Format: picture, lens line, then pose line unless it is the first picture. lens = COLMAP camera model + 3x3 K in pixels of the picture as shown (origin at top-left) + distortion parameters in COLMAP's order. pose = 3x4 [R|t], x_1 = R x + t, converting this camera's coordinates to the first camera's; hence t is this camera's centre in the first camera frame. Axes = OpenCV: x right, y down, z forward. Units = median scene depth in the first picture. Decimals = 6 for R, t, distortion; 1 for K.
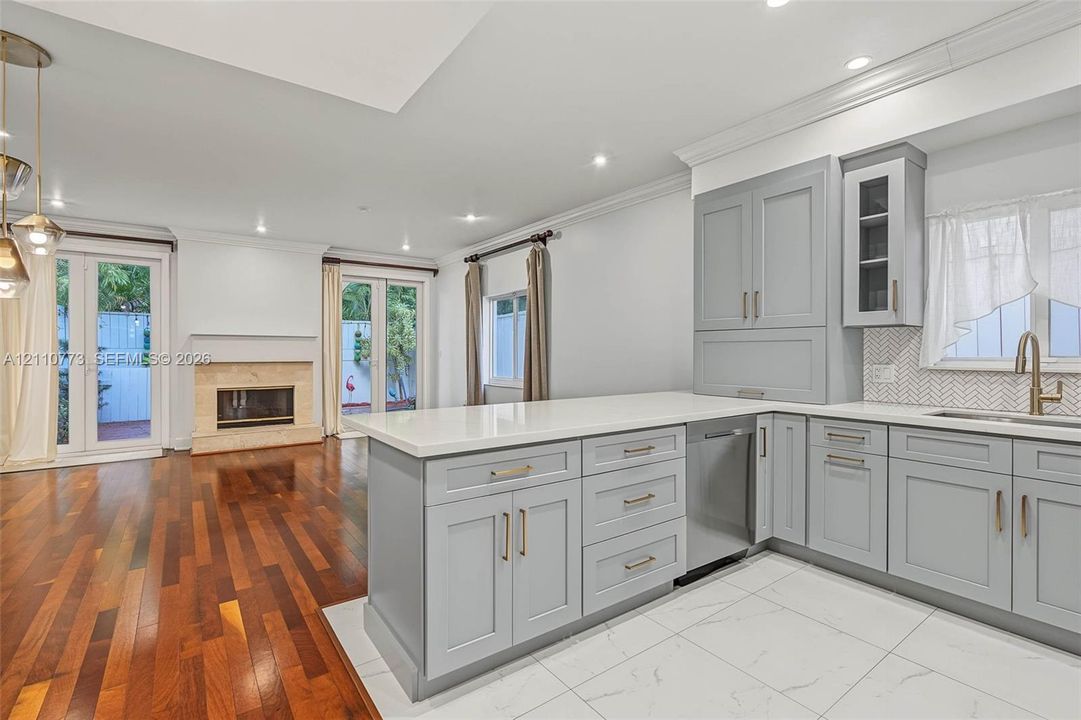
lens RADIAL K [[491.8, 0, 536.0], [0, 491.8, 354.0], [0, 0, 1]] dist [-0.010153, 0.000091]
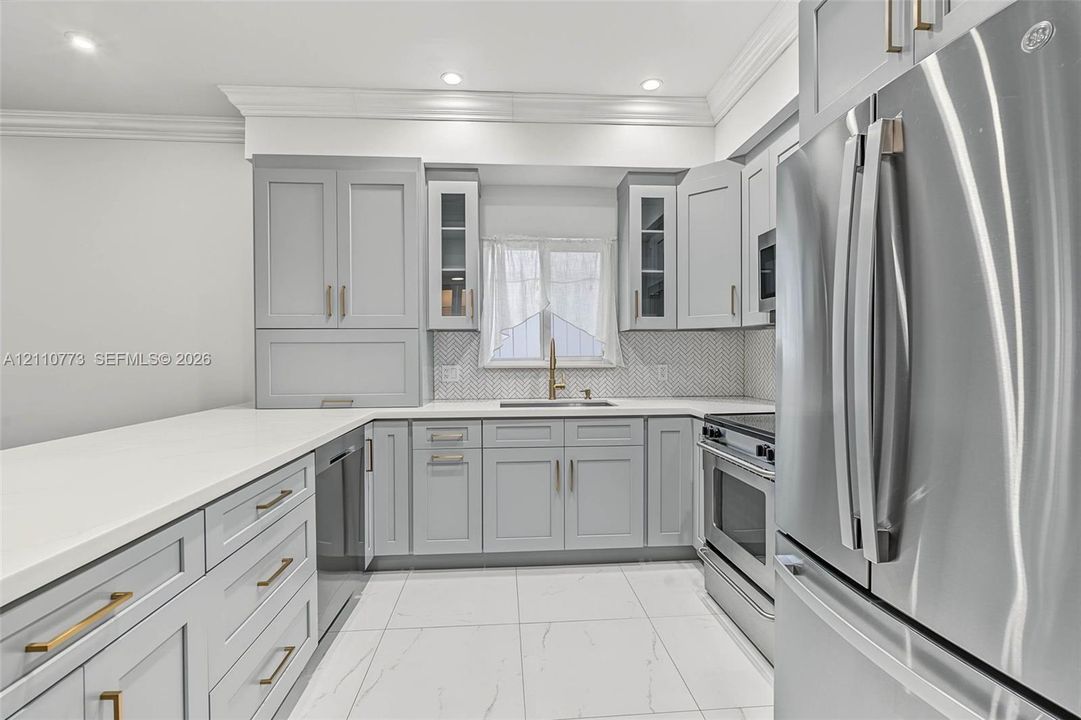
lens RADIAL K [[491.8, 0, 540.8], [0, 491.8, 360.0], [0, 0, 1]] dist [-0.010153, 0.000091]
pose [[0.518168, -0.016361, 0.855123, -0.143927], [0.009682, 0.999865, 0.013264, -0.003292], [-0.855224, 0.001406, 0.518256, 0.275427]]
